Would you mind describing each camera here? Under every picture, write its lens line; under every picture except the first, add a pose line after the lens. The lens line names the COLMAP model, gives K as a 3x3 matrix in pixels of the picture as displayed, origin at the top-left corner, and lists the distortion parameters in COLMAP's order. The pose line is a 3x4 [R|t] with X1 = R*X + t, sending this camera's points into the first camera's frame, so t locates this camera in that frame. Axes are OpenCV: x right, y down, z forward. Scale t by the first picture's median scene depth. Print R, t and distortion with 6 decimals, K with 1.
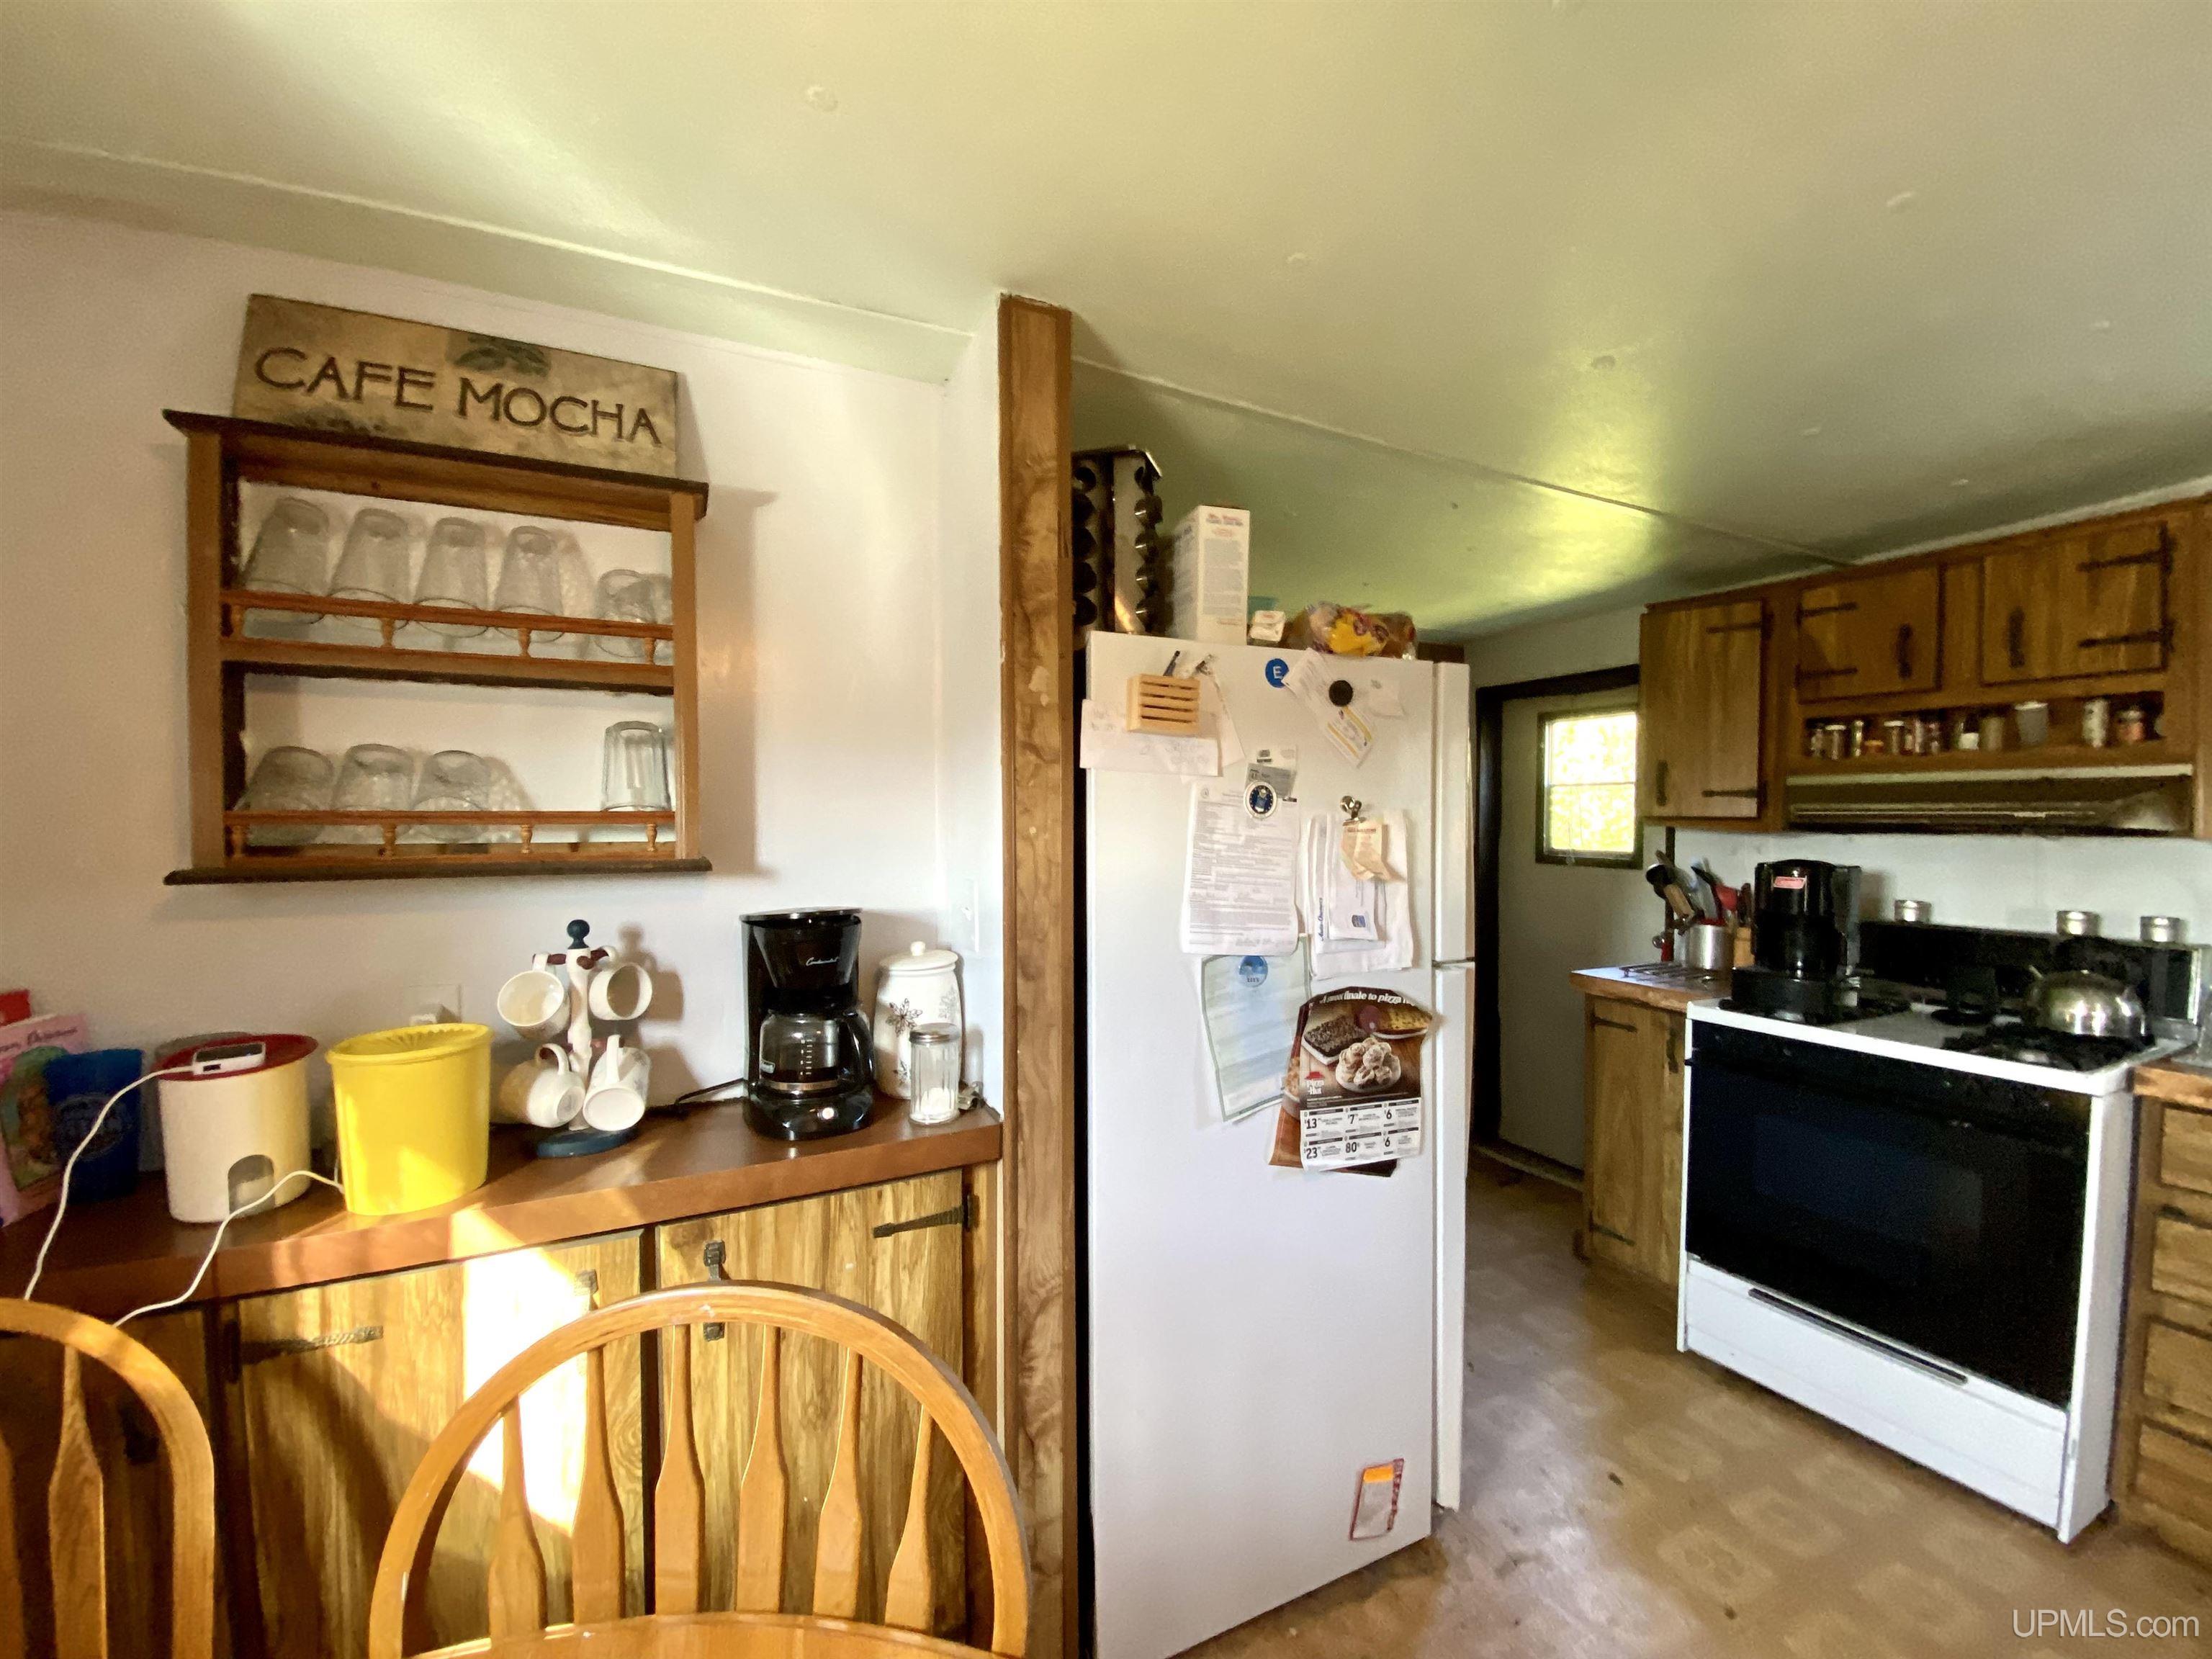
lens RADIAL K [[907.8, 0, 1119.7], [0, 907.8, 829.2], [0, 0, 1]] dist [-0.003338, -0.006037]
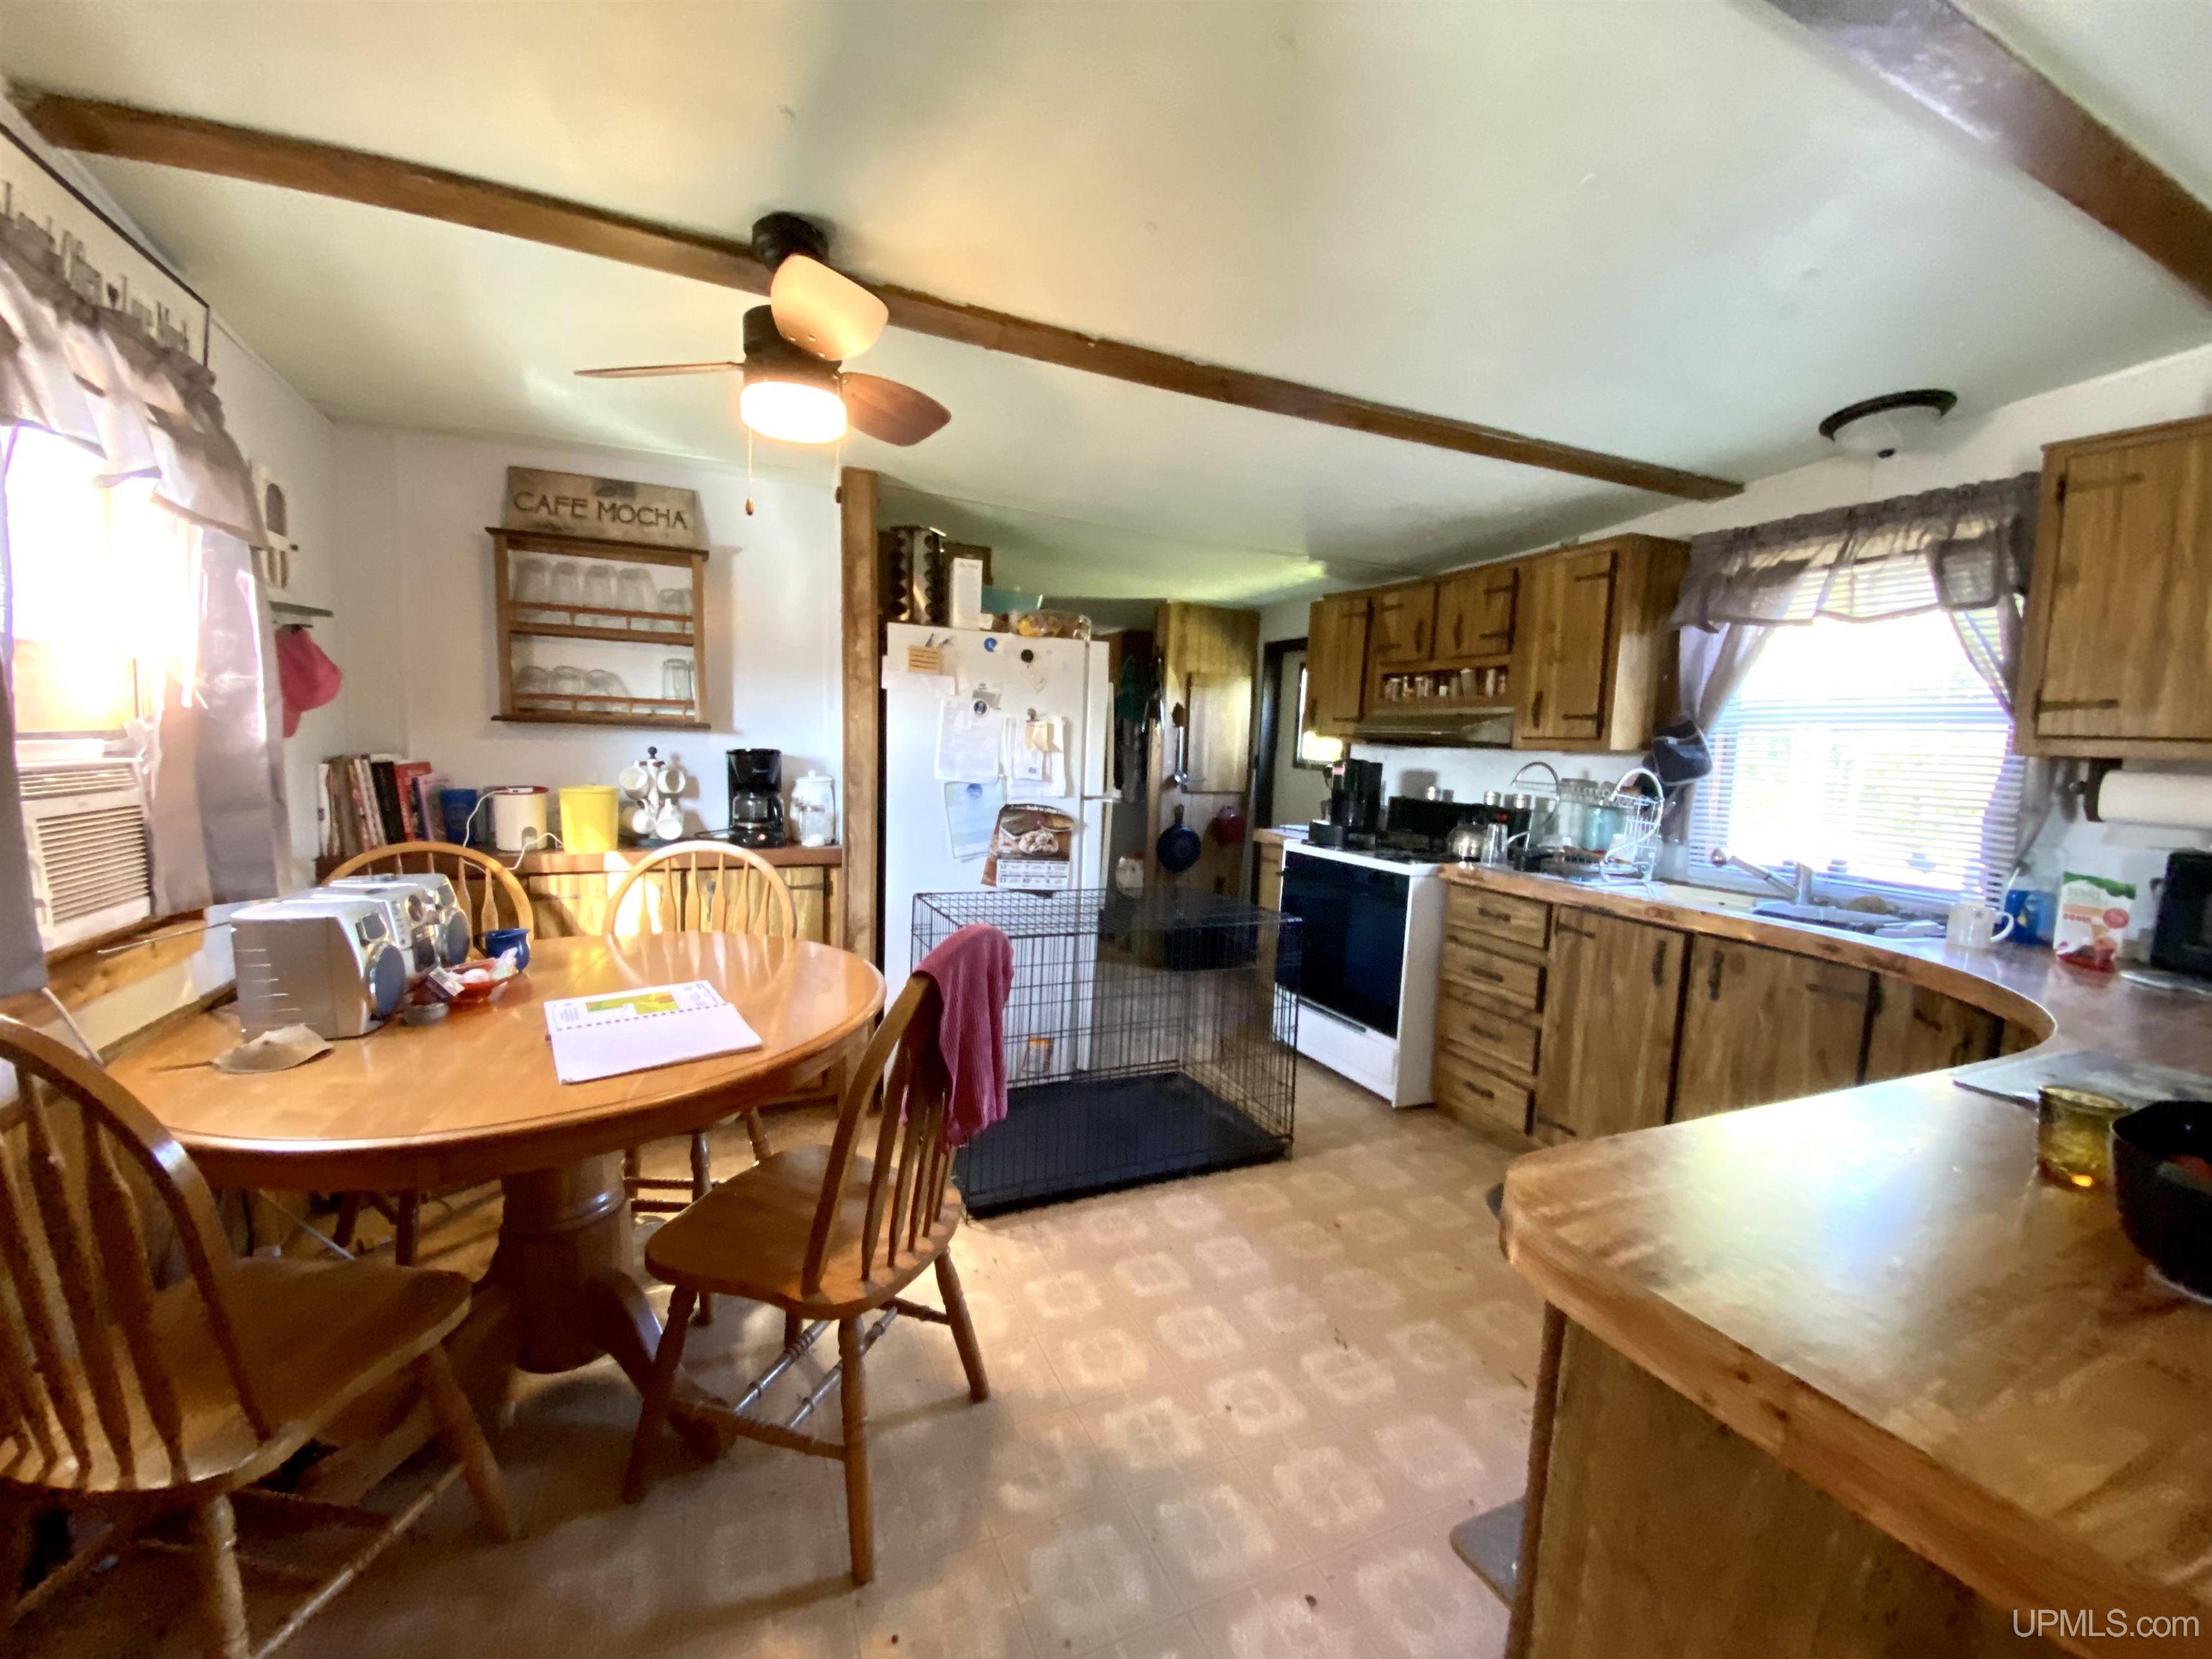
lens RADIAL K [[889.6, 0, 1111.4], [0, 889.6, 830.6], [0, 0, 1]] dist [0.019992, -0.017210]
pose [[0.999039, 0.038029, -0.021783, 0.552430], [-0.036076, 0.995818, 0.083931, 0.071813], [0.024884, -0.083065, 0.996233, -1.108950]]
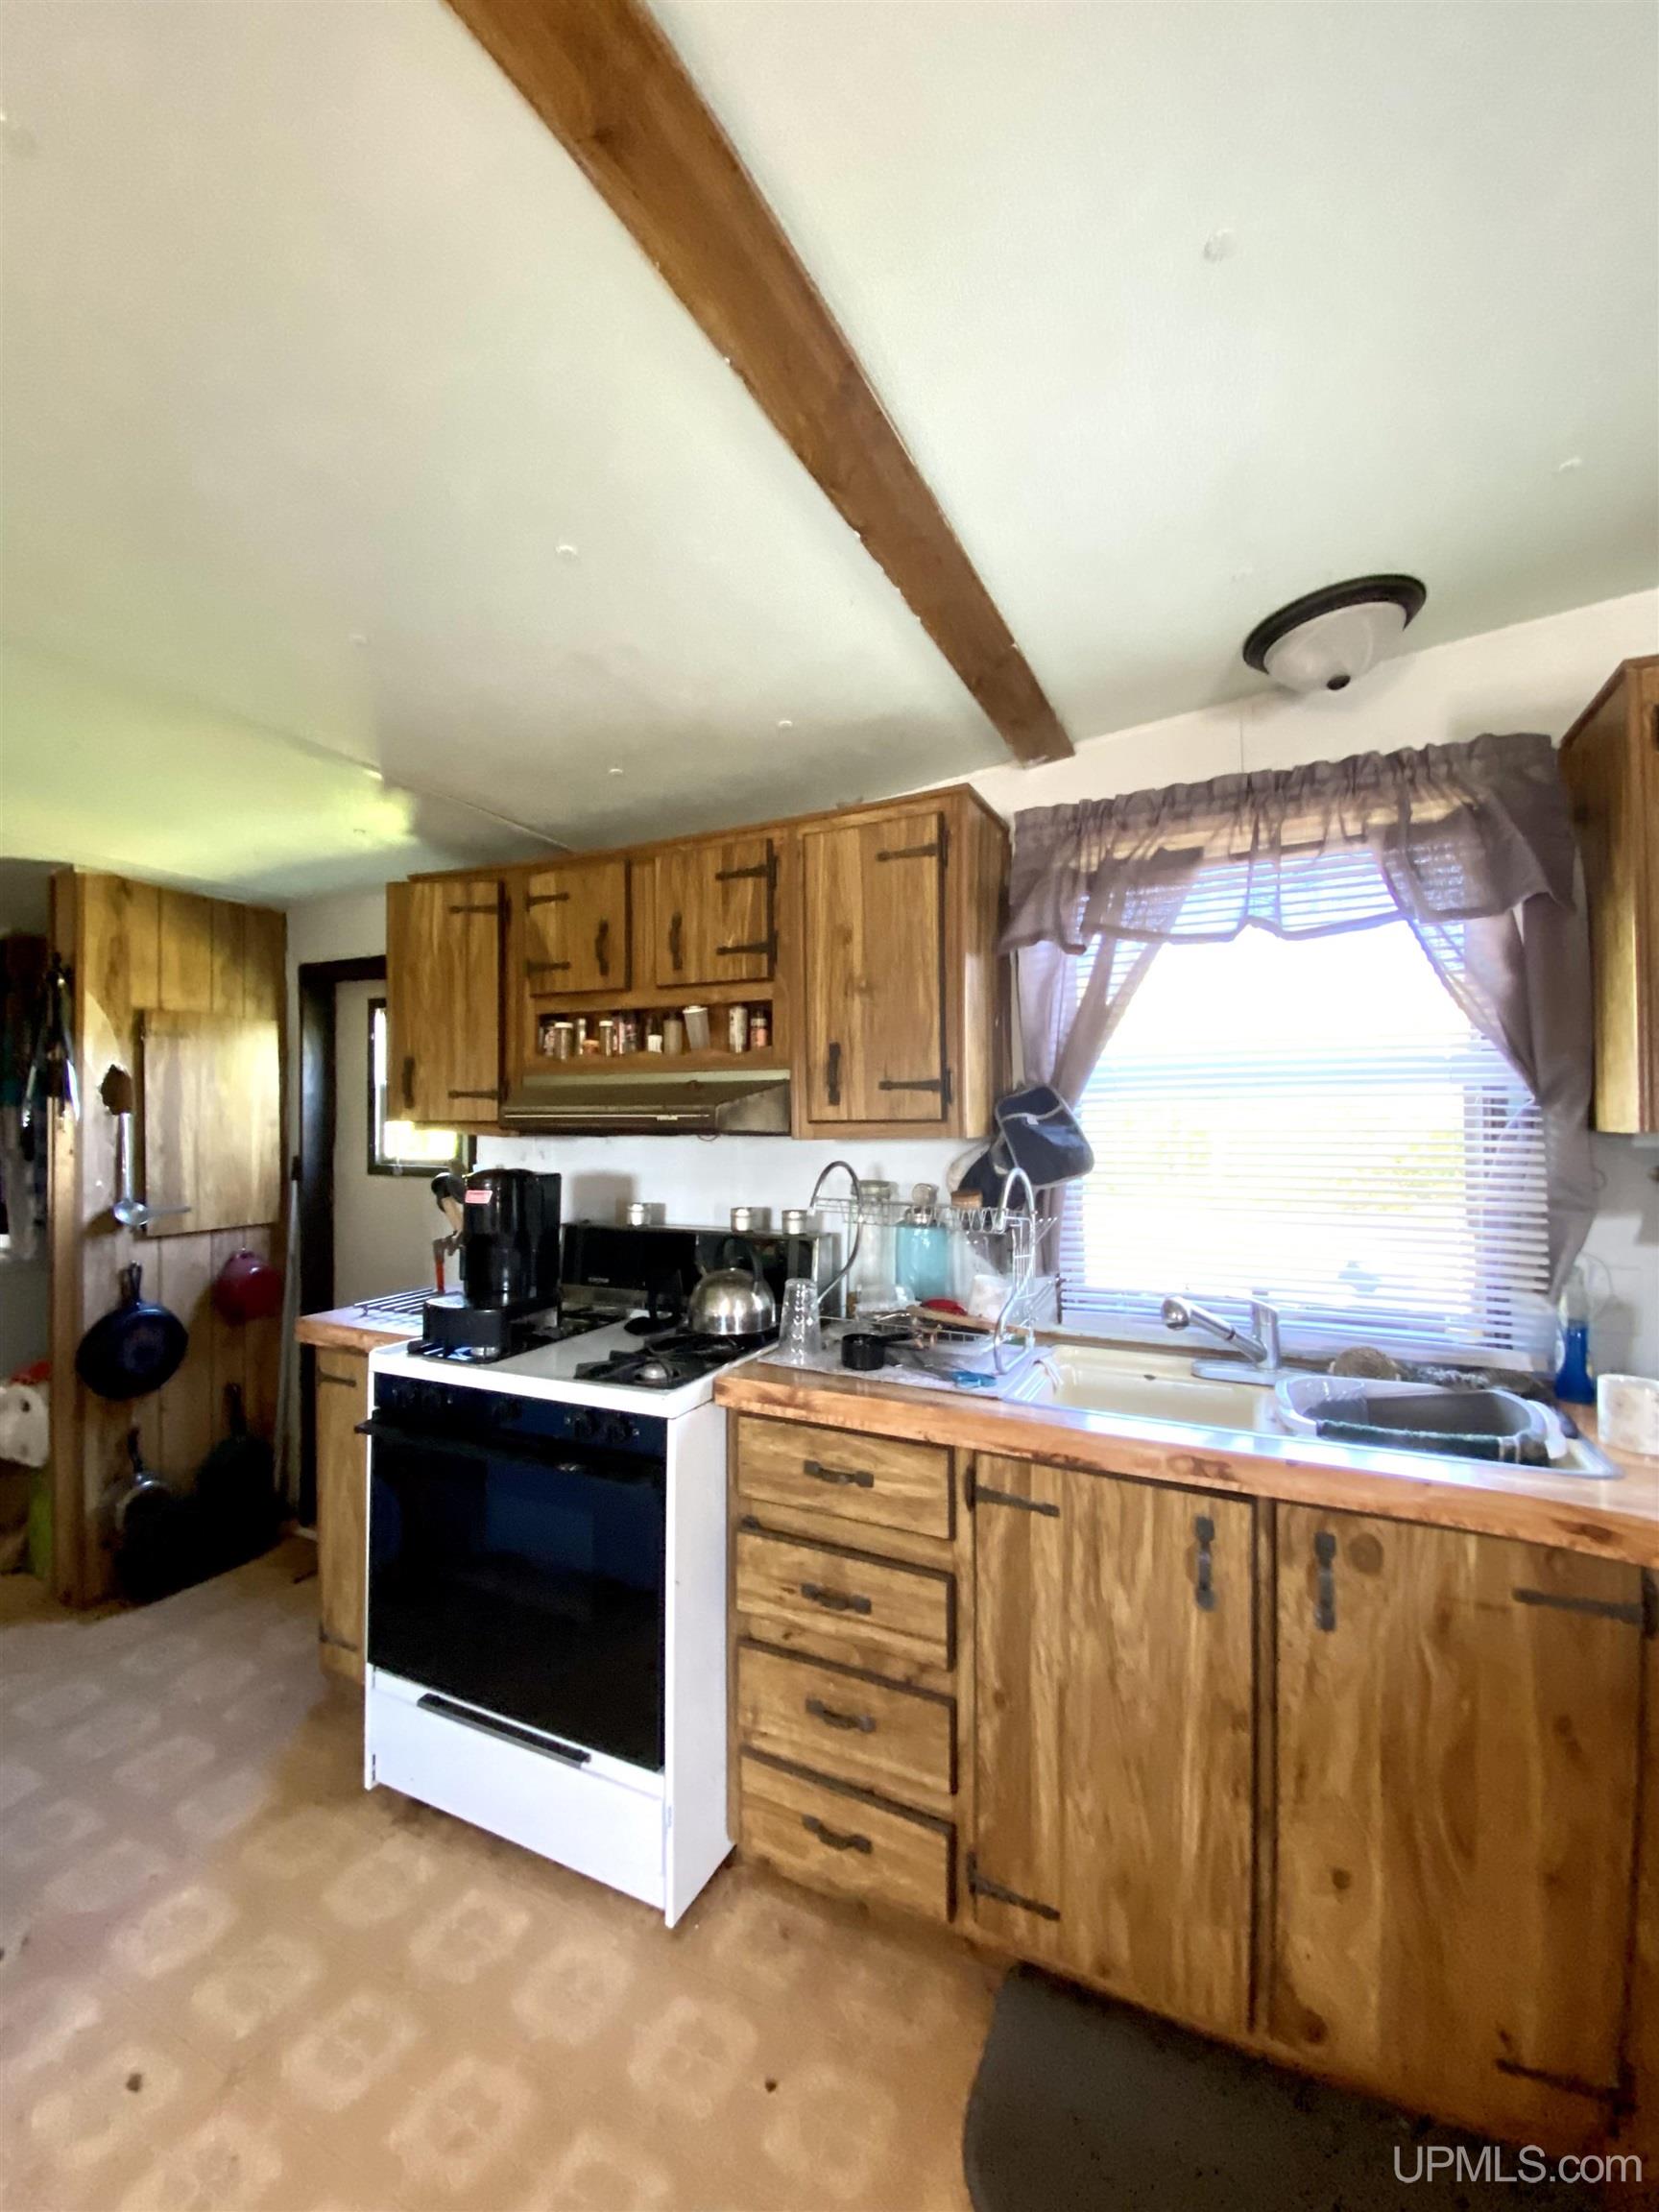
lens RADIAL K [[889.6, 0, 822.6], [0, 889.6, 1104.4], [0, 0, 1]] dist [0.019992, -0.017210]
pose [[0.790440, -0.003000, 0.612532, 0.751270], [0.019456, 0.999606, -0.020211, -0.010785], [-0.612230, 0.027893, 0.790187, 0.179688]]
